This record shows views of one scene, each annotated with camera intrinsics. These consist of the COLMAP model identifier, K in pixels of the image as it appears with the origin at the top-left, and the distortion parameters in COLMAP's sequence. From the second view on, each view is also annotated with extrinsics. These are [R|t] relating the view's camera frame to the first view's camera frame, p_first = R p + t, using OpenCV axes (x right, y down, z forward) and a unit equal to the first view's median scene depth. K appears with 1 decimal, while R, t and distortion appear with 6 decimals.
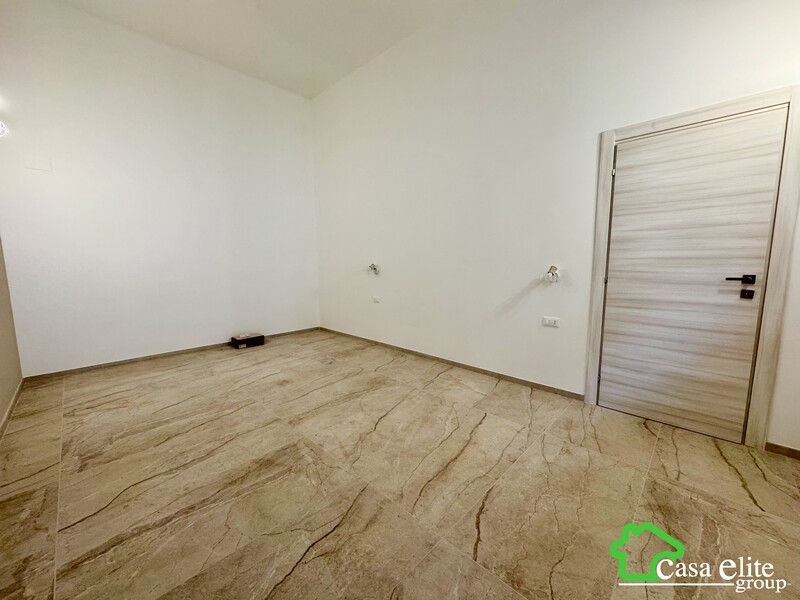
lens RADIAL K [[317.5, 0, 400.8], [0, 317.5, 299.1], [0, 0, 1]] dist [-0.002339, -0.000152]
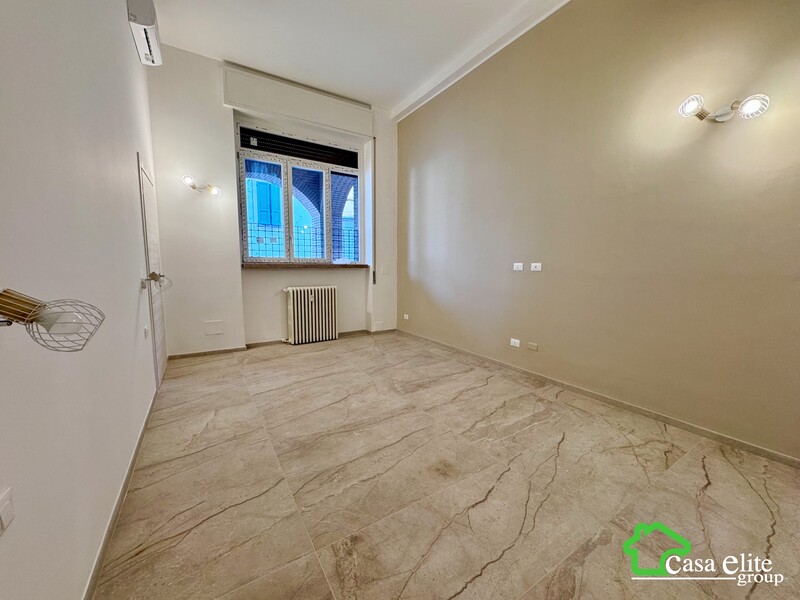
lens RADIAL K [[317.5, 0, 400.8], [0, 317.5, 299.1], [0, 0, 1]] dist [-0.002339, -0.000152]
pose [[-0.972079, -0.025138, 0.233303, -0.538126], [0.027642, 0.975056, 0.220231, -0.236423], [-0.233019, 0.220531, -0.947137, 1.937865]]
